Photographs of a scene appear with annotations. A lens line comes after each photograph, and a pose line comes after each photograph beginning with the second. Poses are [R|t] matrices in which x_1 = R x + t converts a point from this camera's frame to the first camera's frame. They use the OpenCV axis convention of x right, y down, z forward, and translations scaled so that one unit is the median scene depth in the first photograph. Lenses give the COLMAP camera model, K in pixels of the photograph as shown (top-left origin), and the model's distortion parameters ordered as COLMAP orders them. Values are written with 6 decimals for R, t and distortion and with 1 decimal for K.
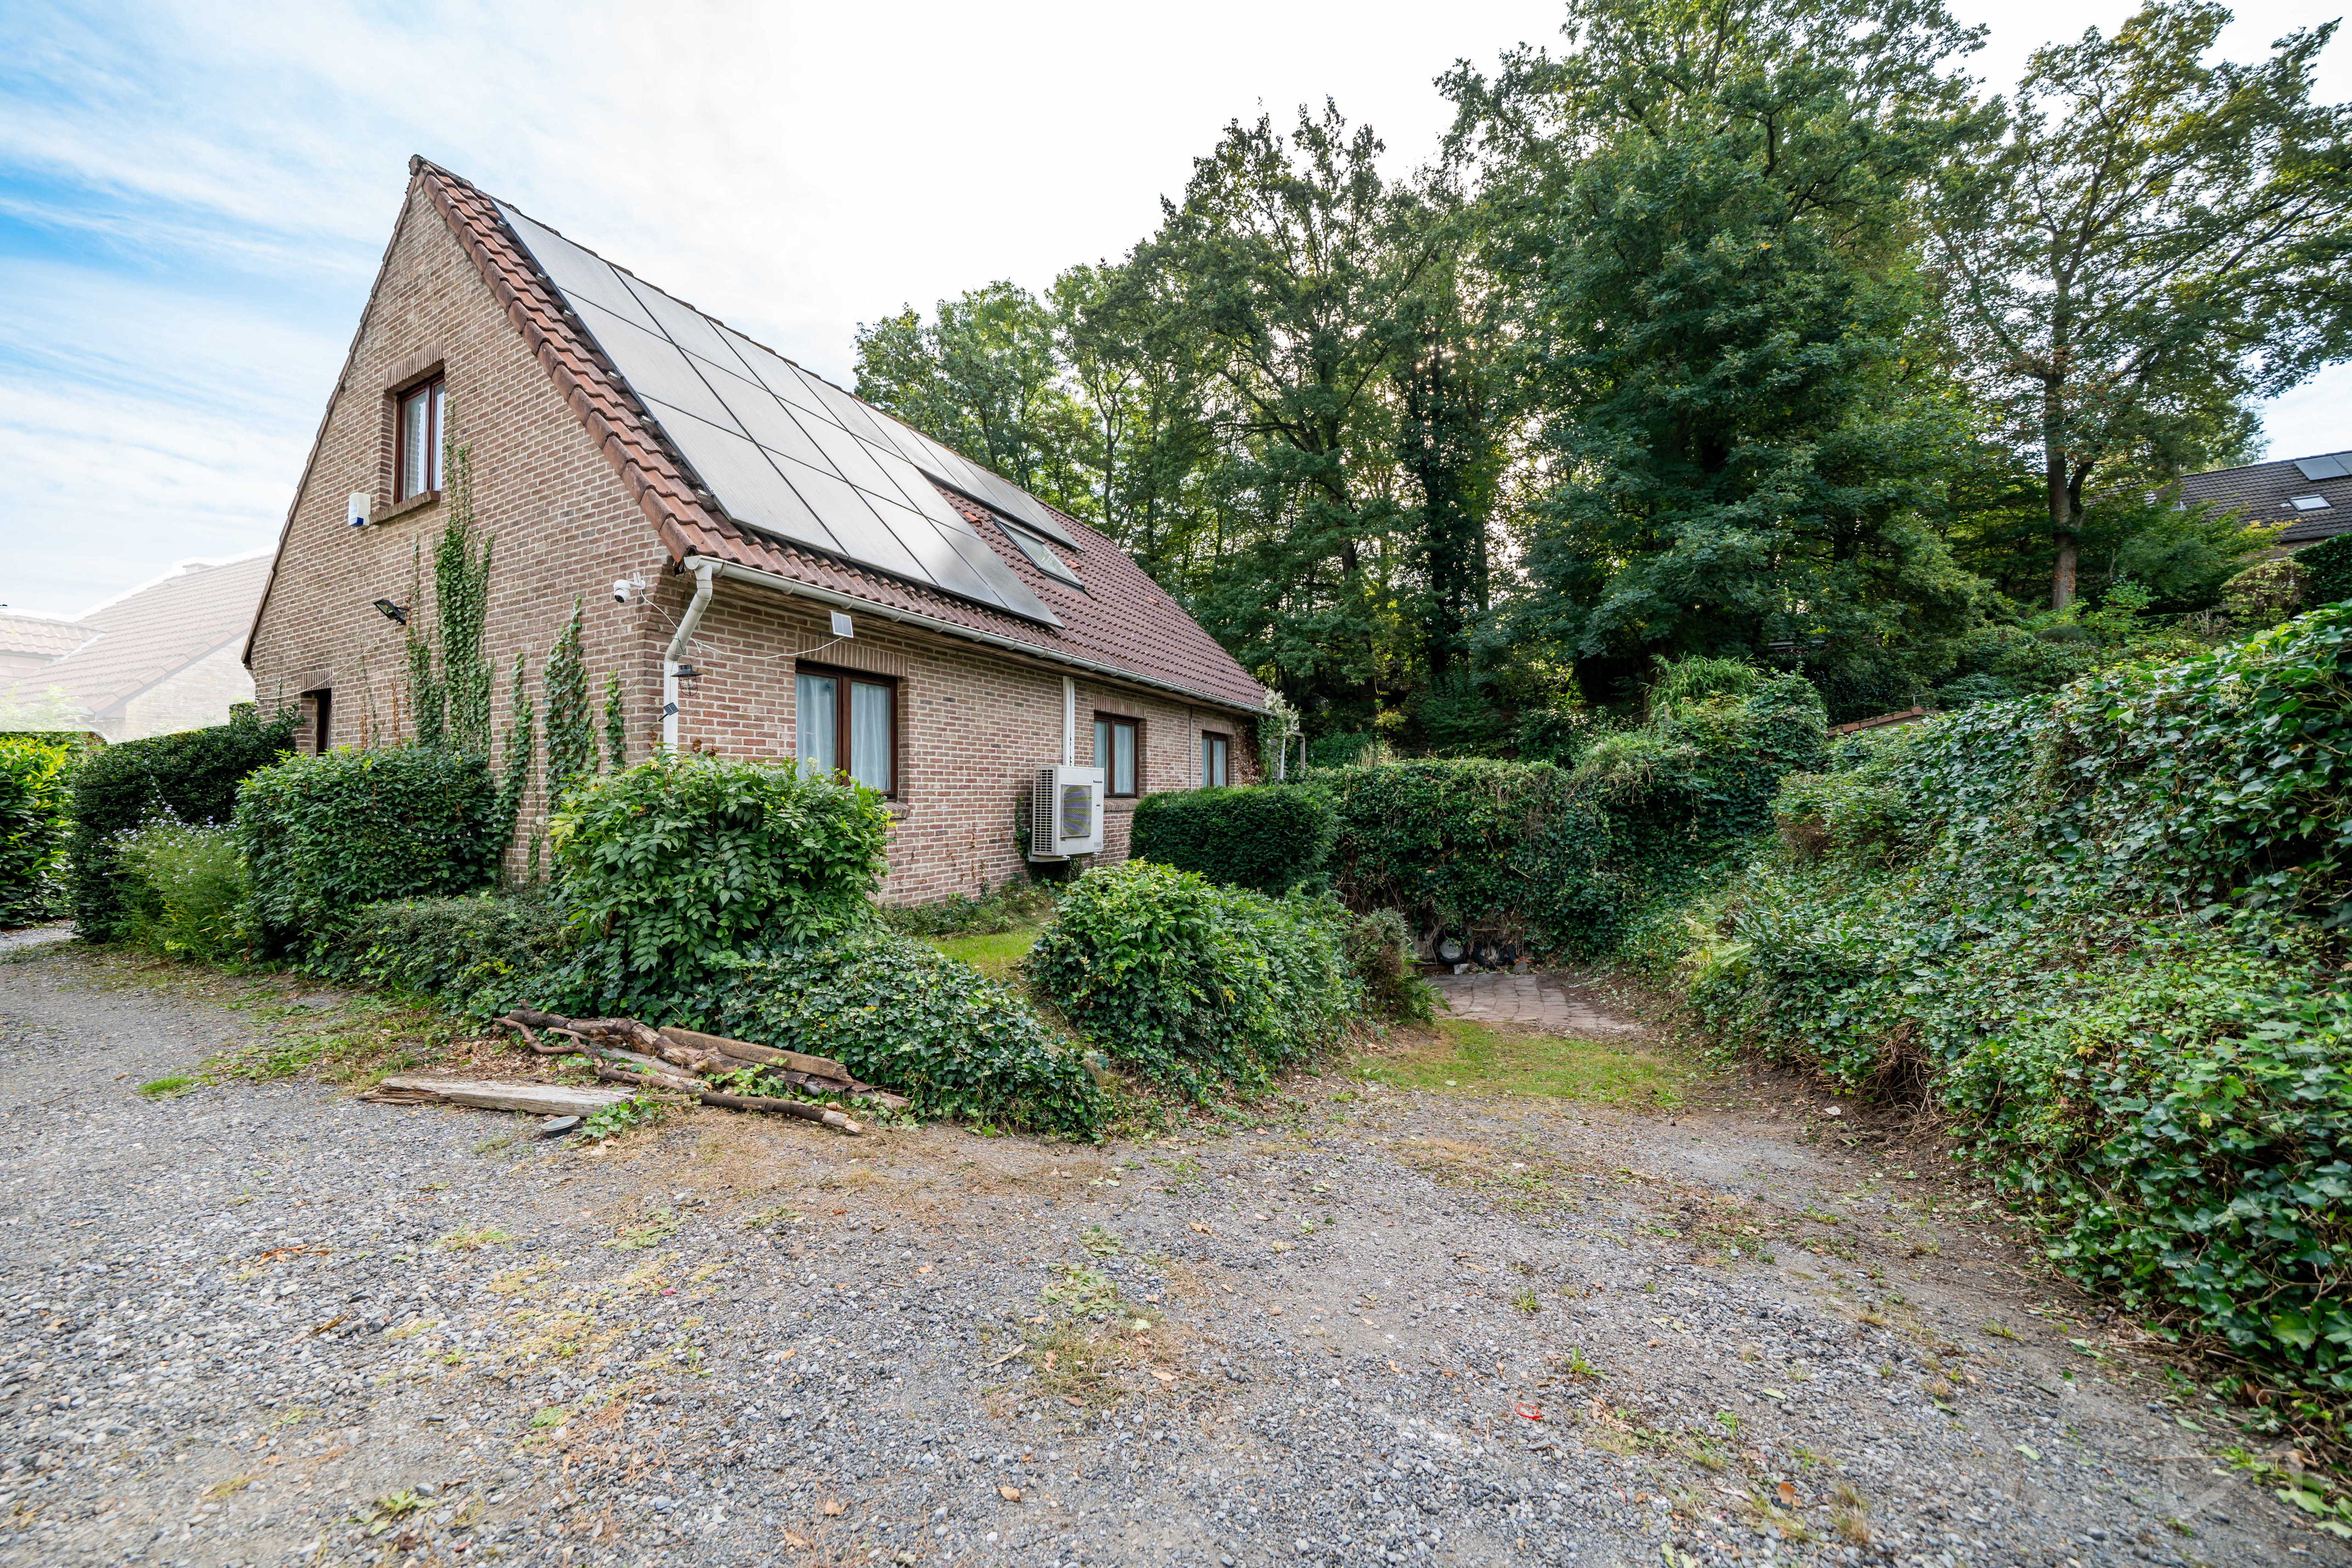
lens RADIAL K [[796.7, 0, 1245.9], [0, 796.7, 839.2], [0, 0, 1]] dist [-0.004025, -0.000353]
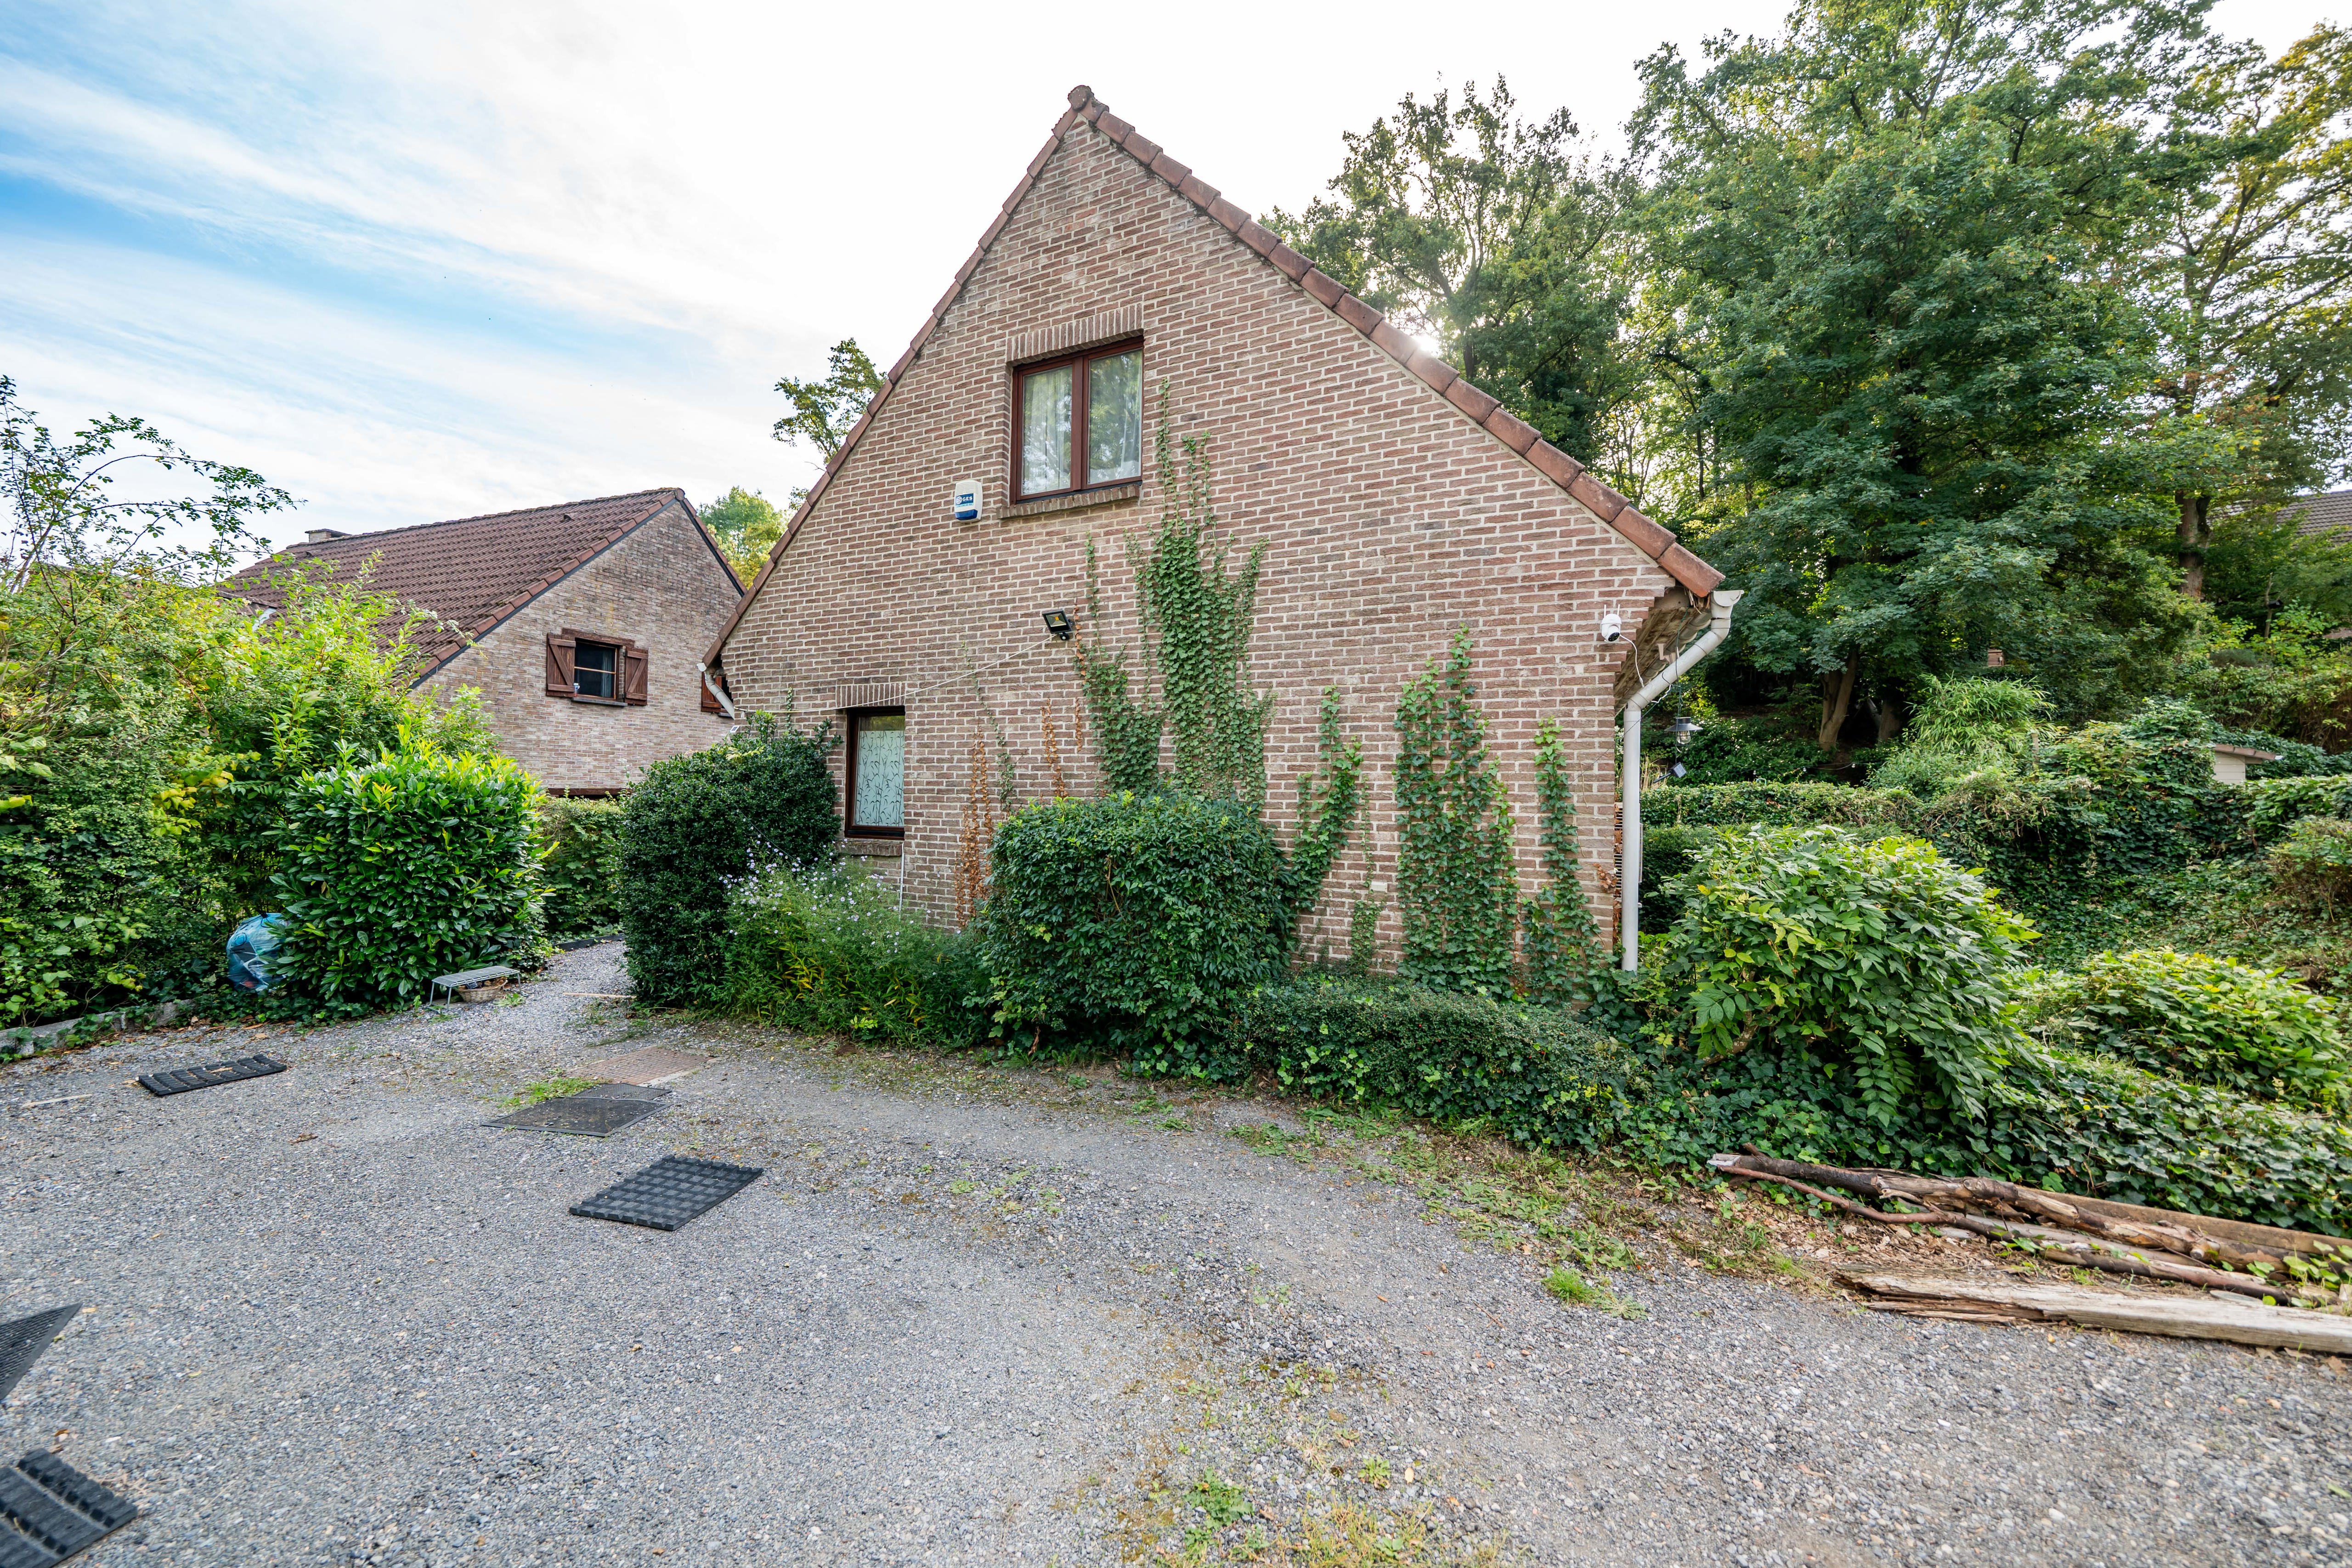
lens RADIAL K [[796.7, 0, 1157.9], [0, 796.7, 833.5], [0, 0, 1]] dist [-0.004025, -0.000353]
pose [[0.999147, 0.015467, 0.038300, -0.415339], [-0.016039, 0.999764, 0.014660, -0.032142], [-0.038064, -0.015261, 0.999159, 0.054981]]
